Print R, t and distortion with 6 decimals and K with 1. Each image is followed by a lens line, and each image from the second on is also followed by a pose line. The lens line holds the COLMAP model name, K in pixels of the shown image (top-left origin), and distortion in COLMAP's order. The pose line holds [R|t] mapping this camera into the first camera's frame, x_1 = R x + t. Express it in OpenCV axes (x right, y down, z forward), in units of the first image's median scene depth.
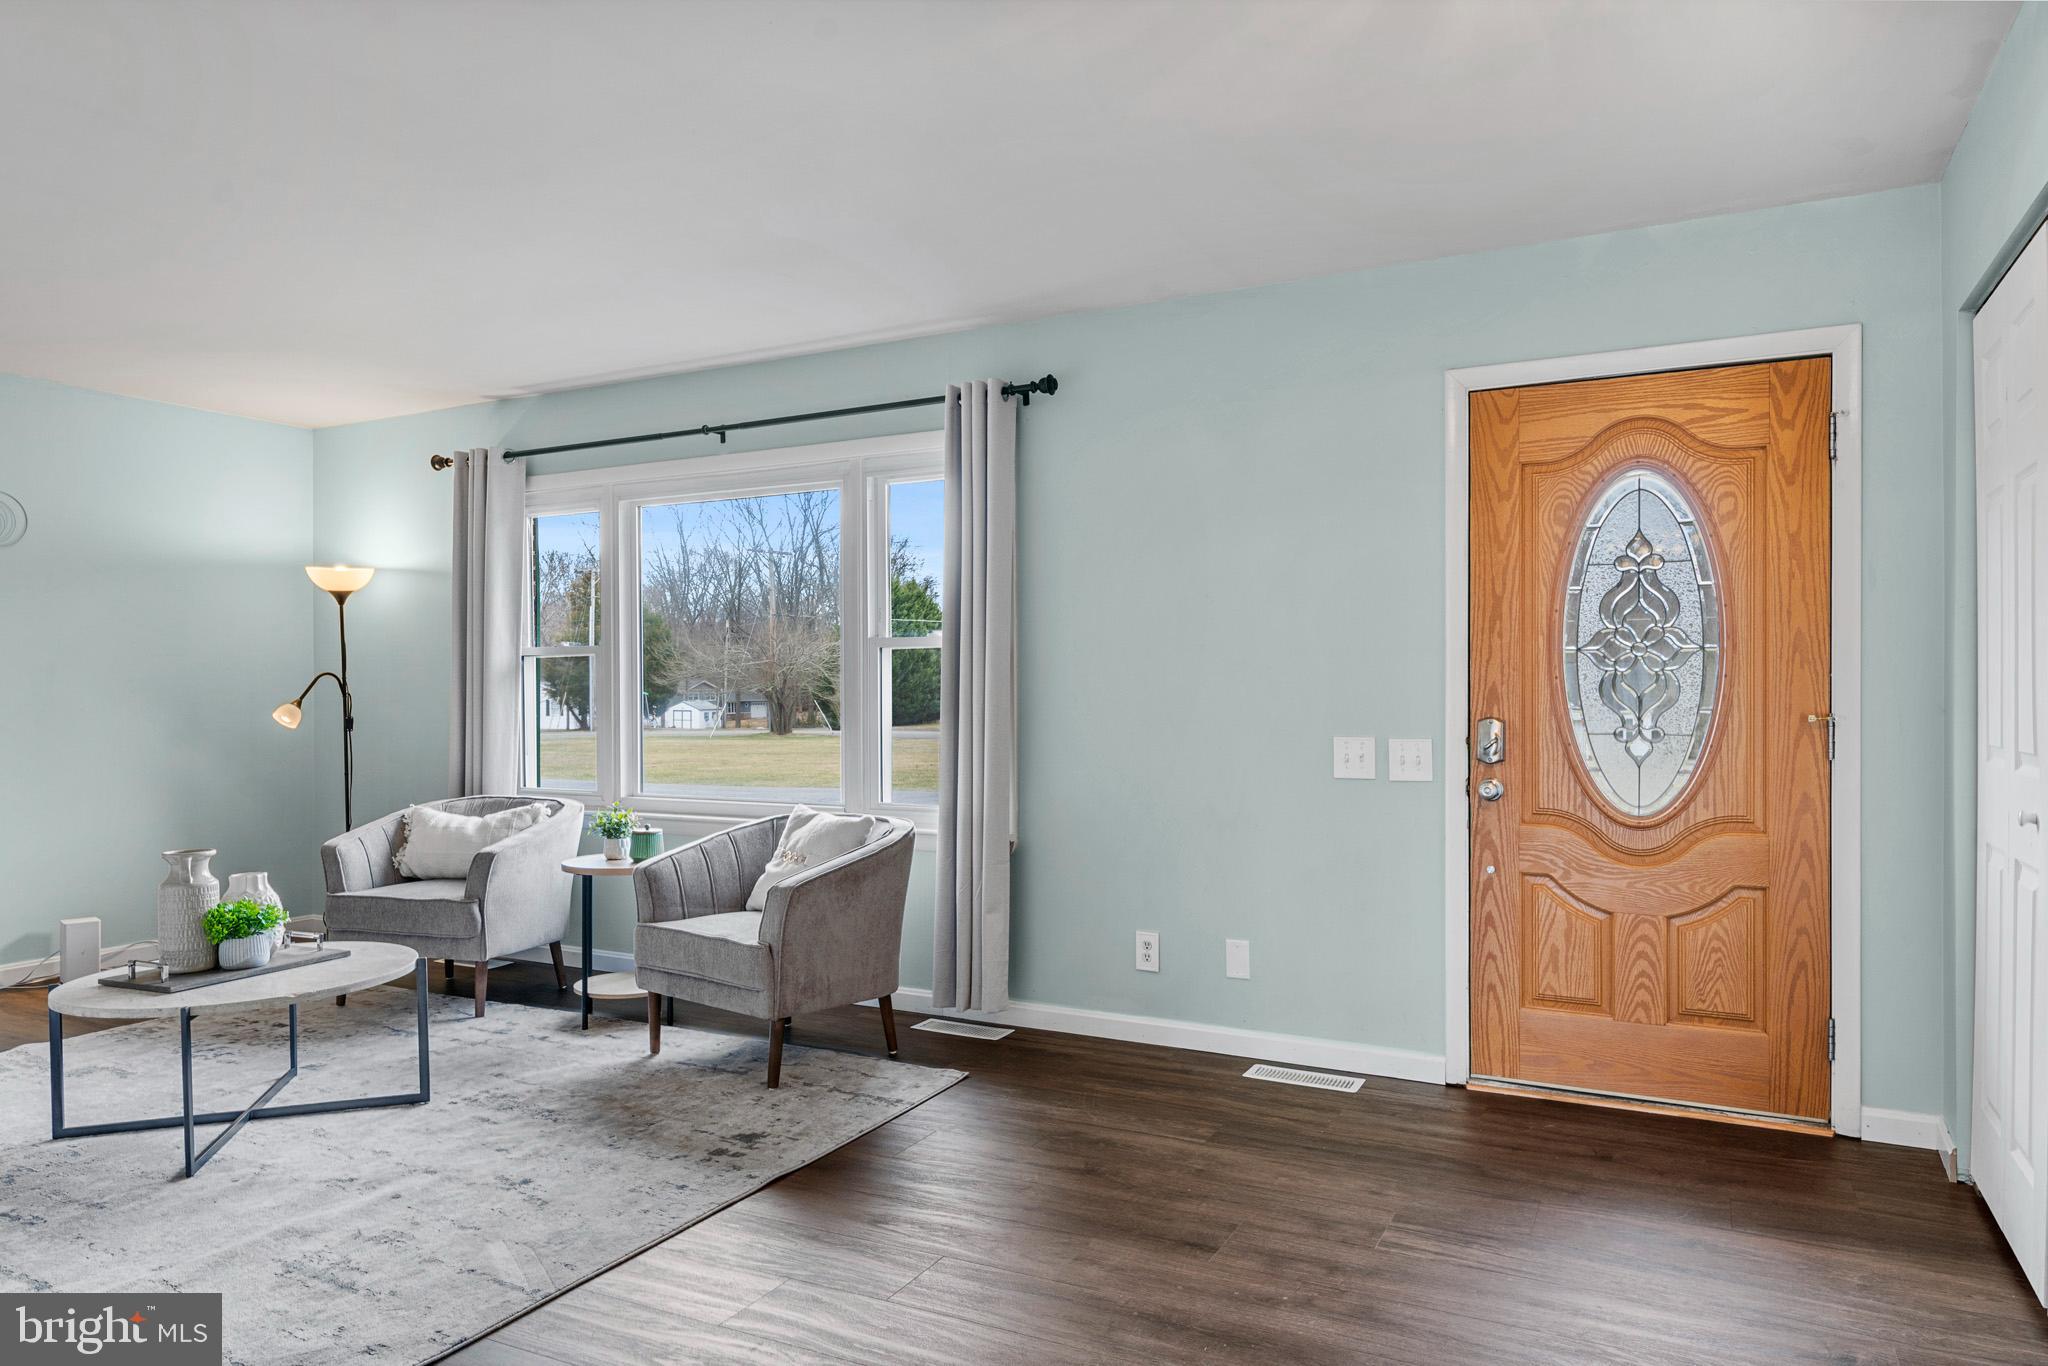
lens RADIAL K [[1376.2, 0, 1024.0], [0, 1376.2, 683.0], [0, 0, 1]] dist [0.048274, 0.000397]
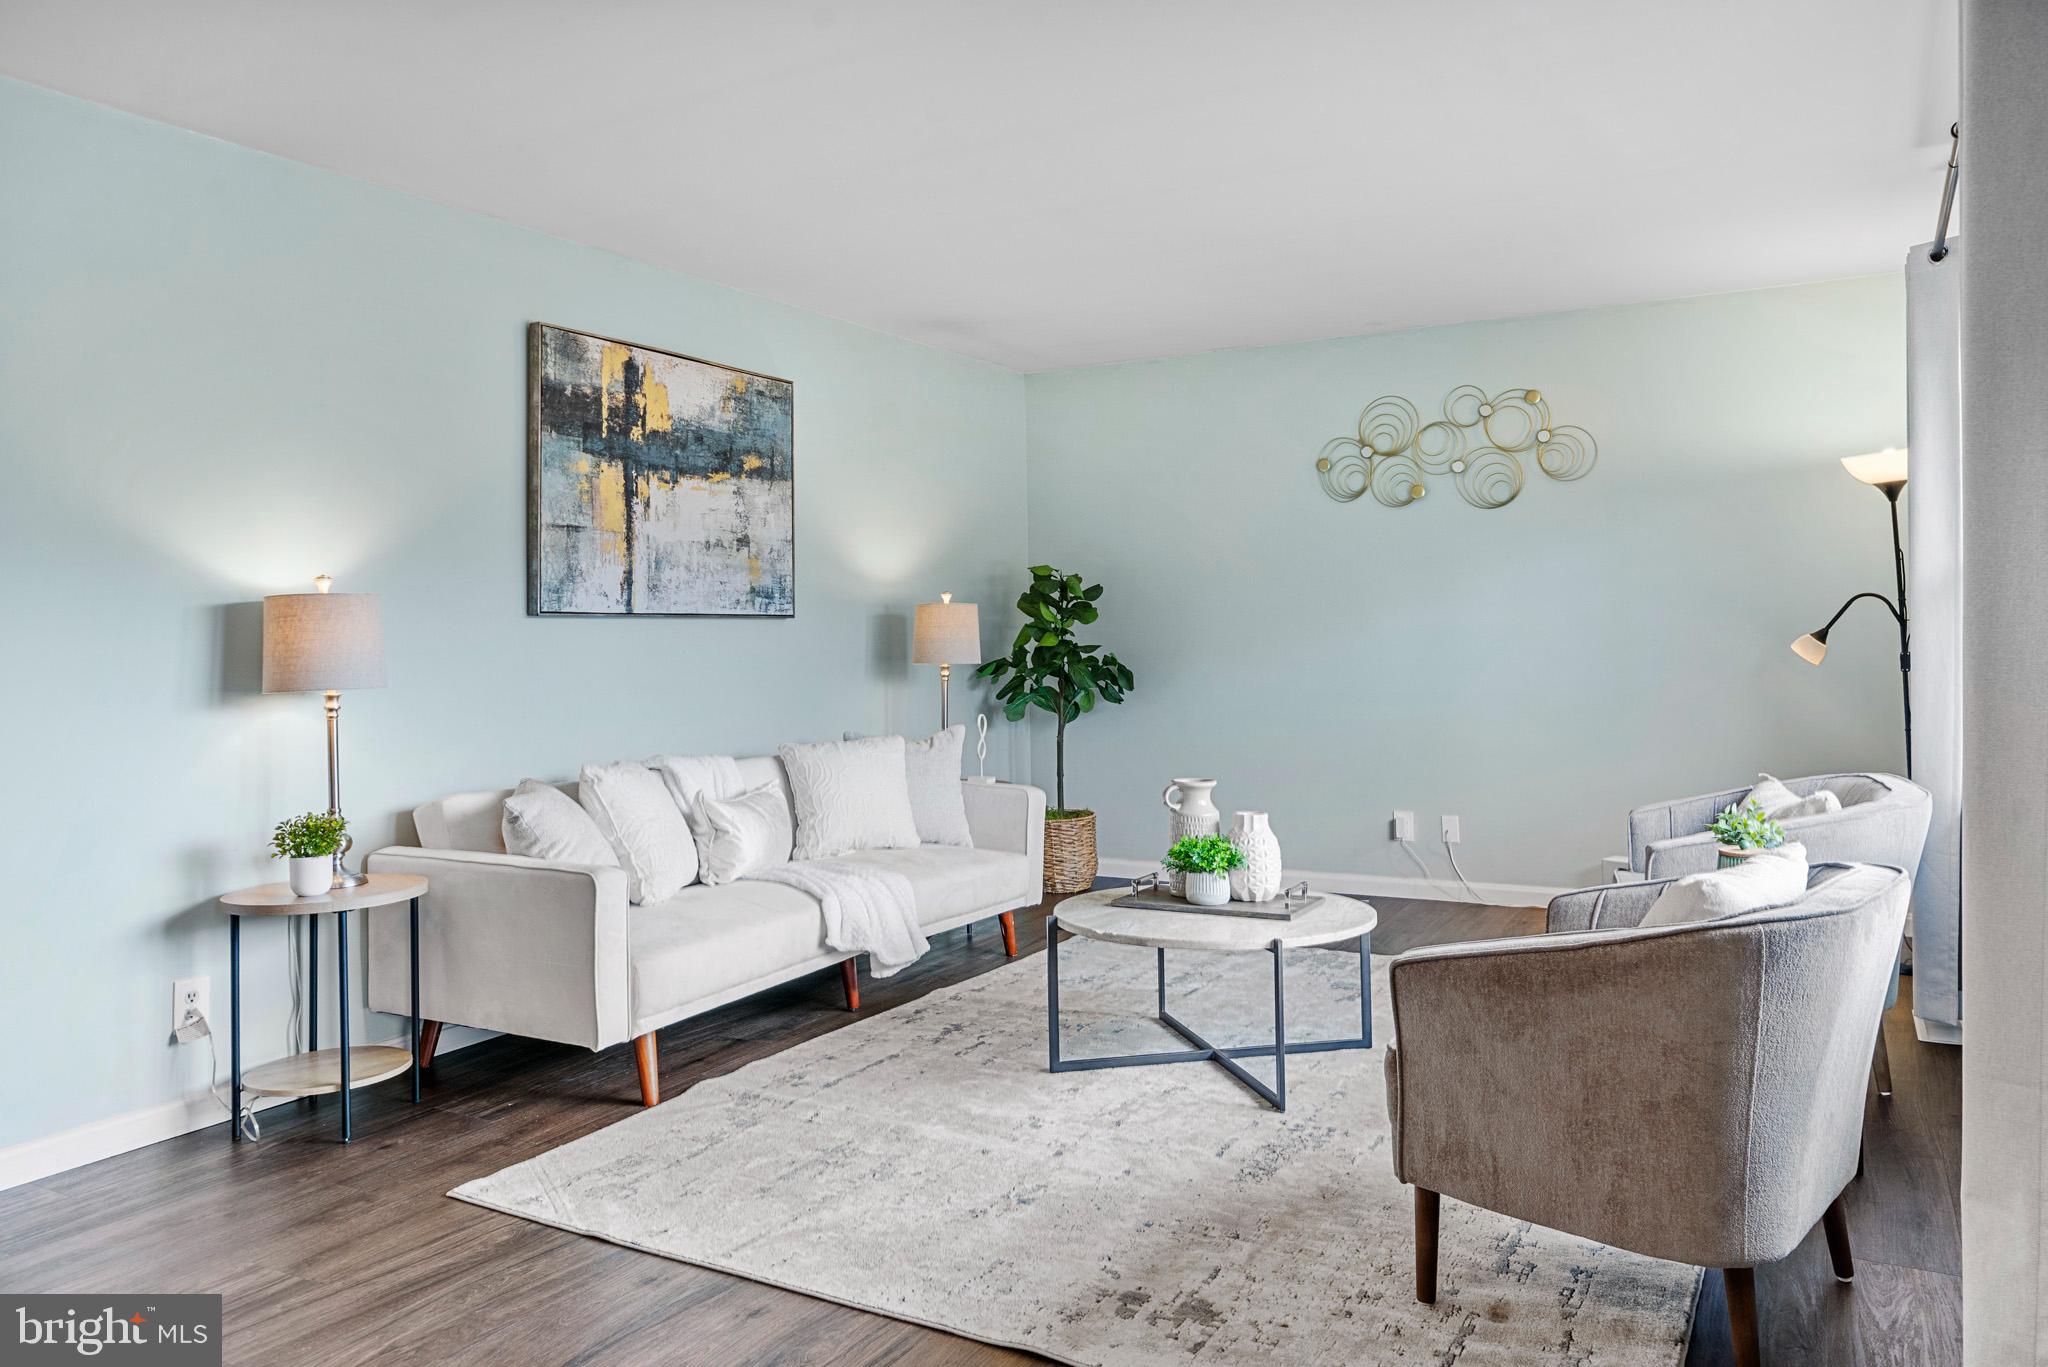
lens RADIAL K [[1412.1, 0, 1022.2], [0, 1412.1, 609.2], [0, 0, 1]] dist [0.004699, 0.000198]
pose [[-0.031796, -0.013712, -0.999400, 0.367975], [0.018174, 0.999733, -0.014295, 0.004748], [0.999329, -0.018617, -0.031538, 0.736269]]
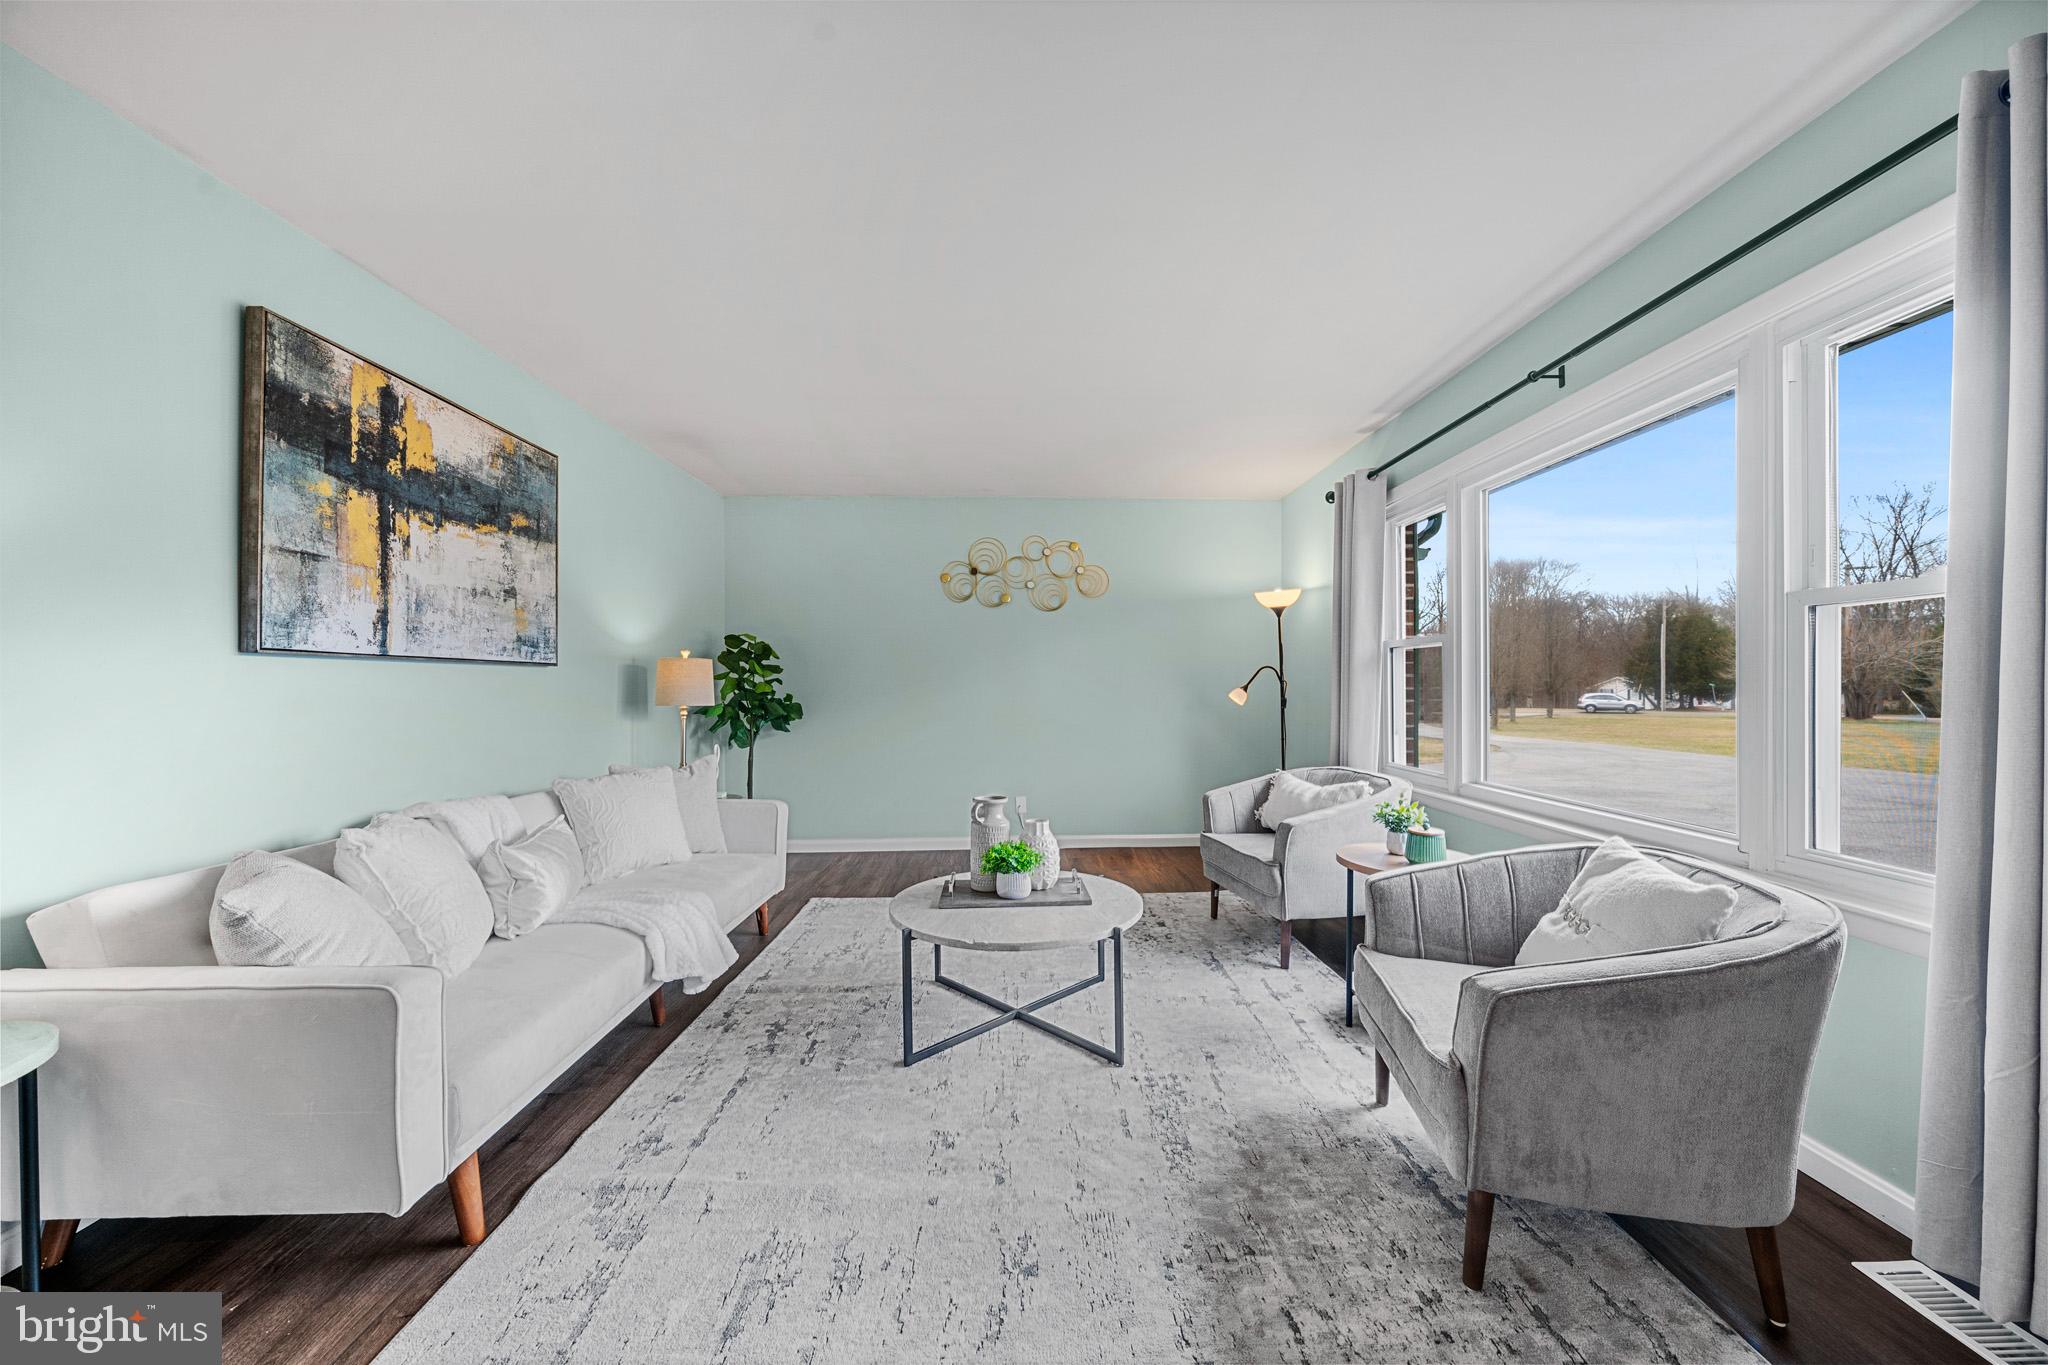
lens RADIAL K [[710.2, 0, 1022.1], [0, 710.2, 686.5], [0, 0, 1]] dist [-0.004930, -0.000170]
pose [[0.490700, 0.004078, -0.871319, 0.001129], [0.004723, 0.999962, 0.007340, 0.008120], [0.871316, -0.007717, 0.490662, 0.566740]]
